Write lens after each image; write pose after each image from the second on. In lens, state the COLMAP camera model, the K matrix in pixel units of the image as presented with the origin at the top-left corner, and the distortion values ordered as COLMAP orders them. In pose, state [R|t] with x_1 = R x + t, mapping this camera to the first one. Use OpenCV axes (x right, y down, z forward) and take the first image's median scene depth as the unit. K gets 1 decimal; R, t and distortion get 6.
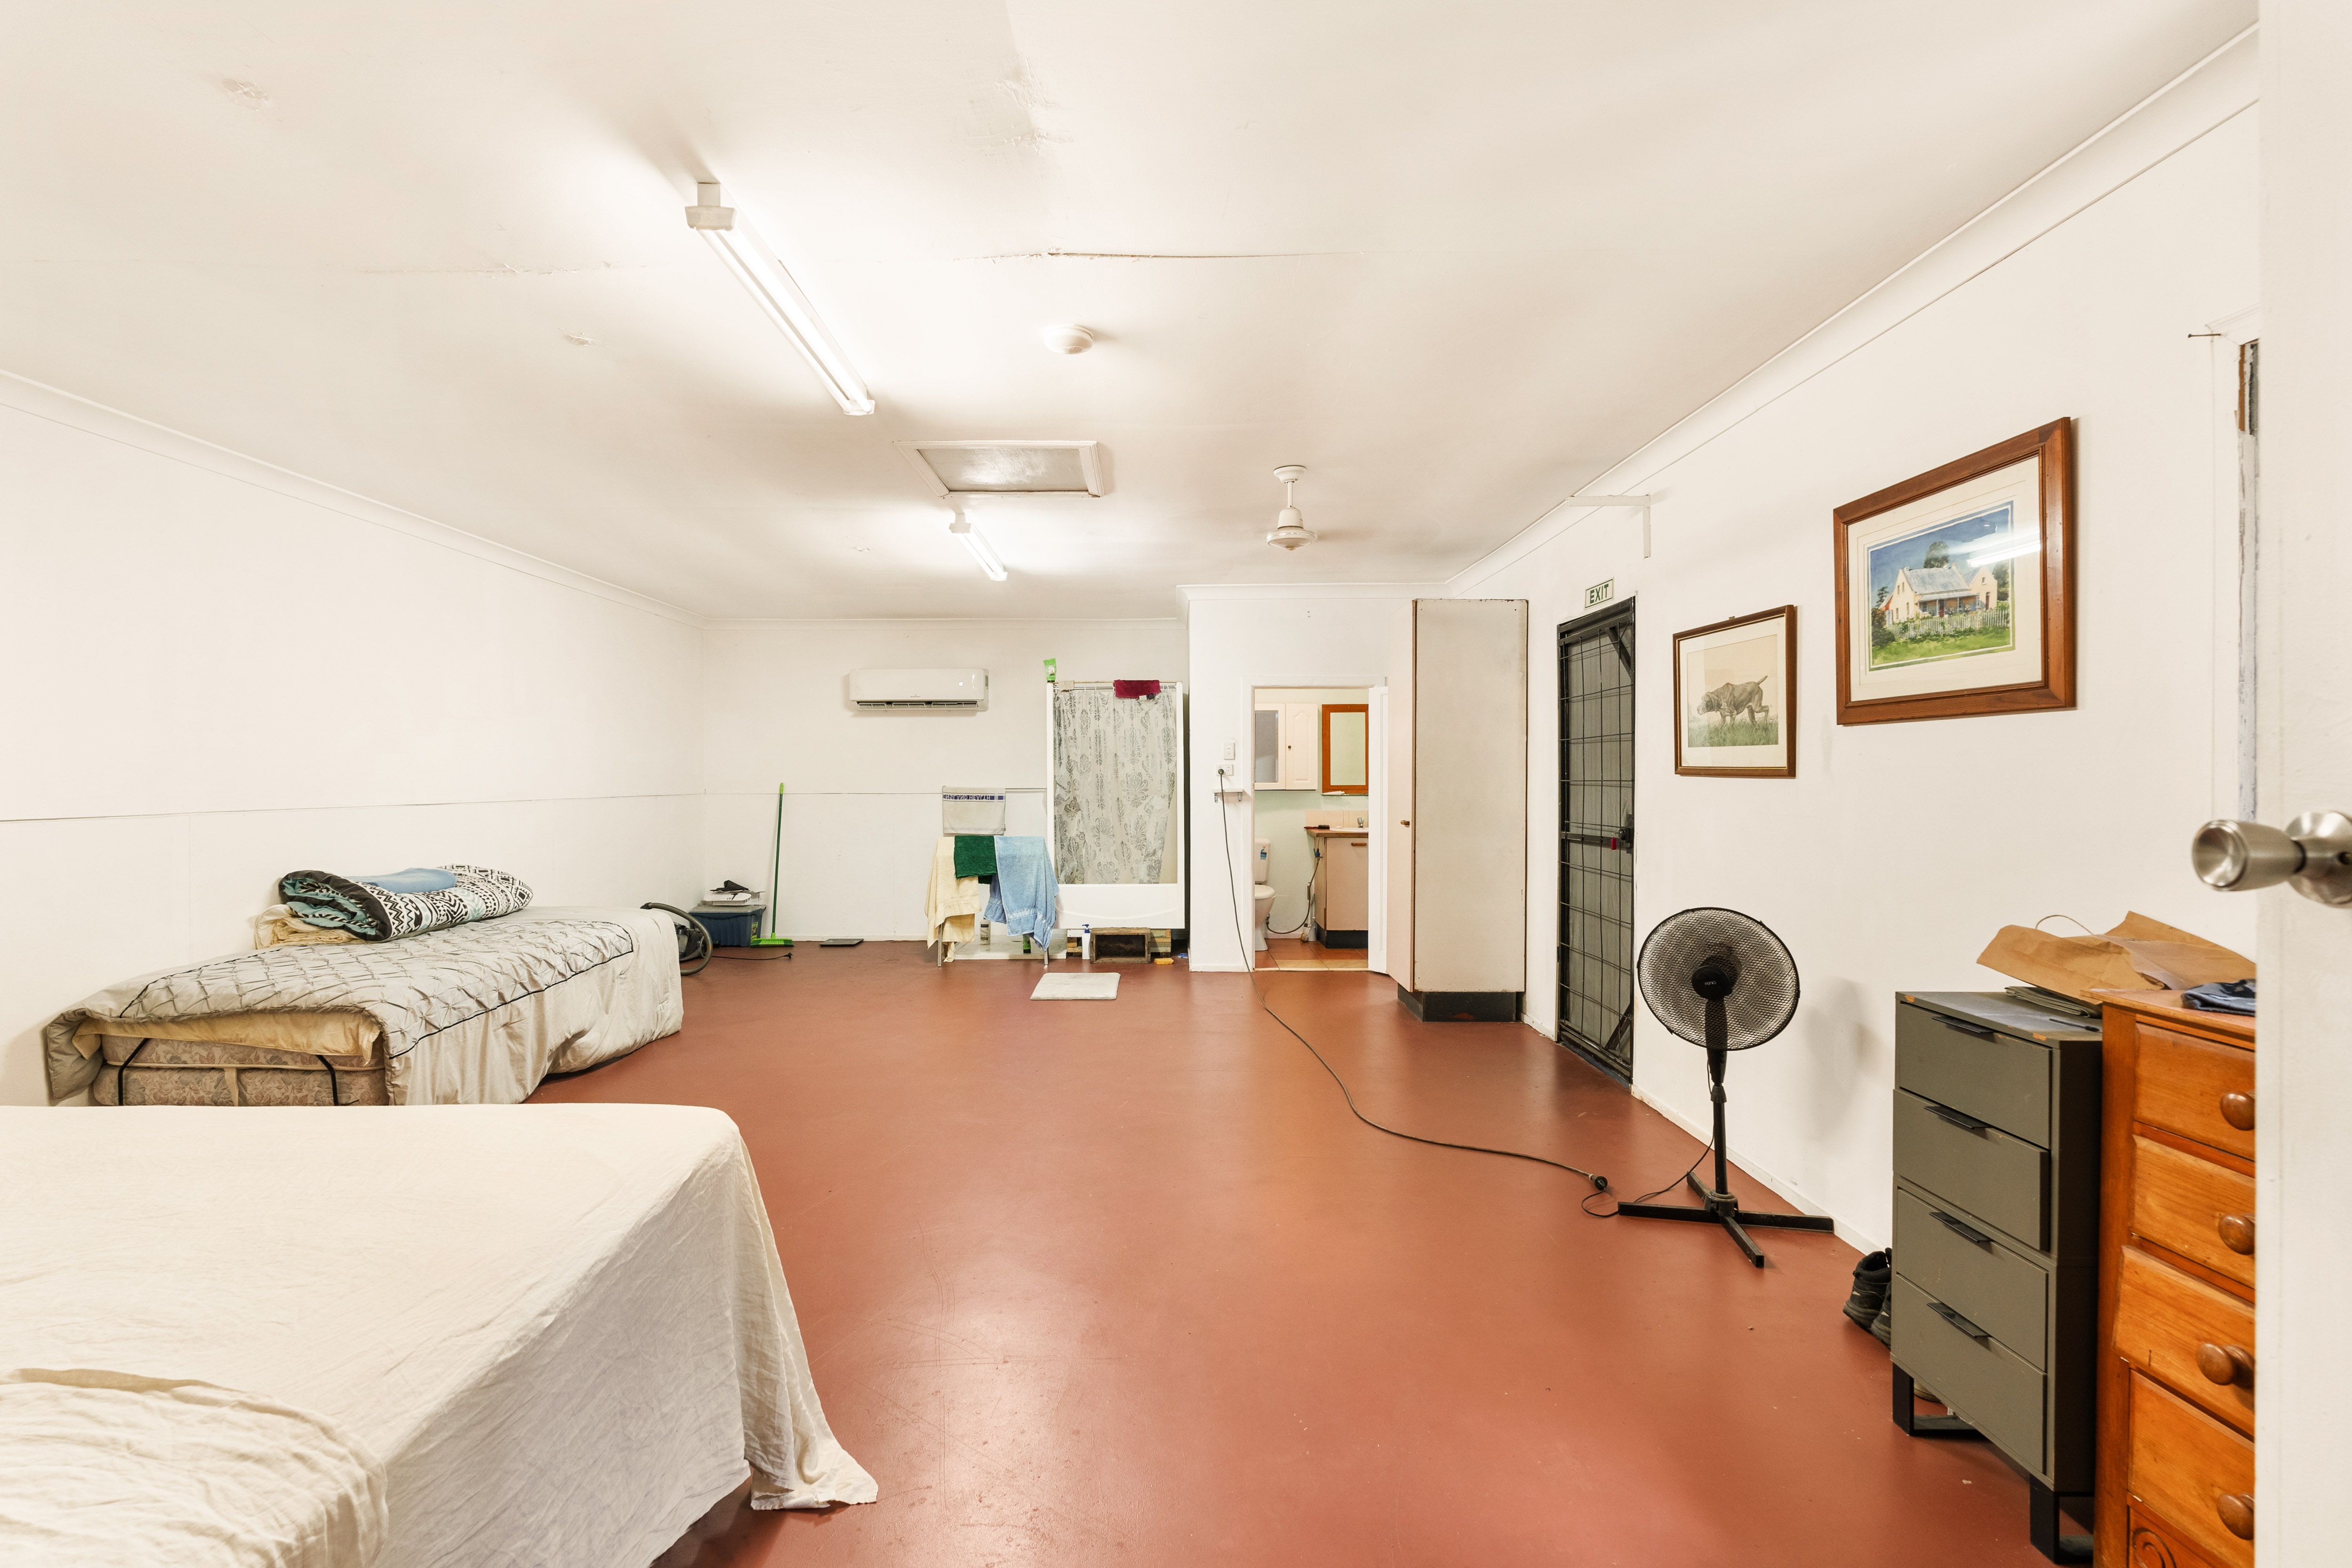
lens RADIAL K [[1043.6, 0, 1175.7], [0, 1043.6, 790.2], [0, 0, 1]] dist [-0.002356, -0.000572]
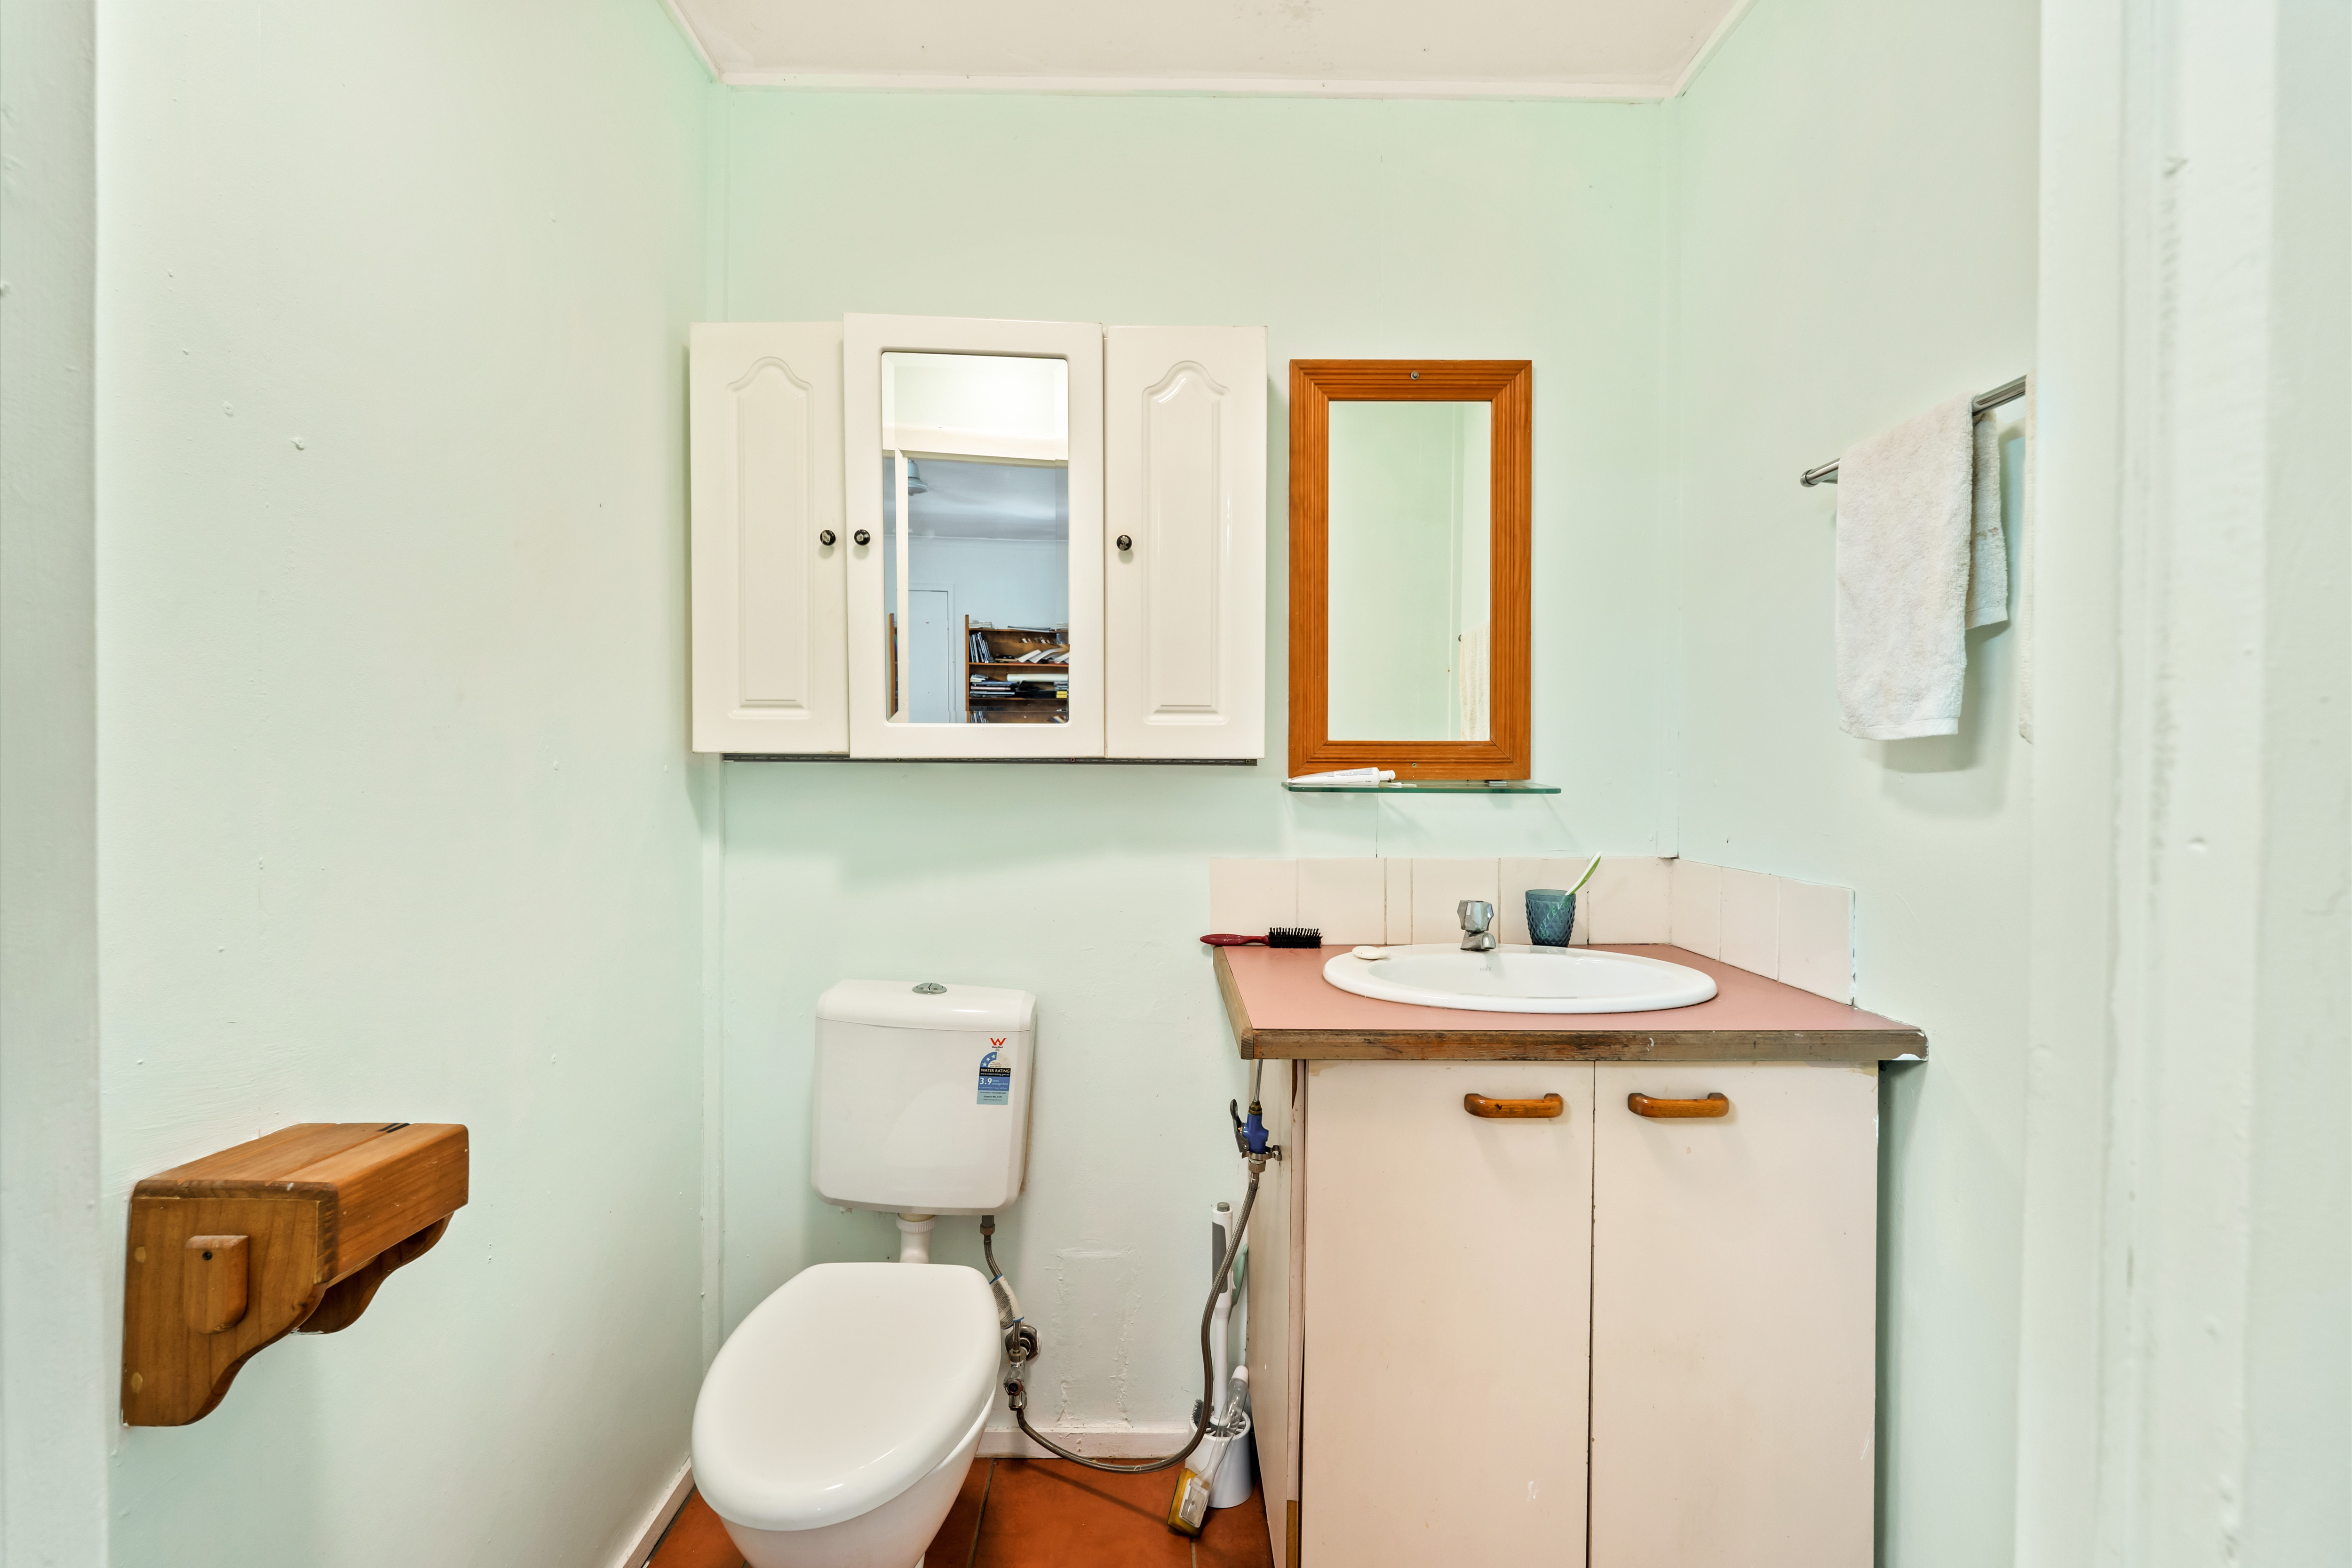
lens RADIAL K [[1043.6, 0, 1173.6], [0, 1043.6, 775.9], [0, 0, 1]] dist [-0.002356, -0.000572]
pose [[0.999170, 0.011295, 0.039126, 0.110361], [-0.011915, 0.999807, 0.015641, -0.000847], [-0.038942, -0.016094, 0.999112, 0.796209]]
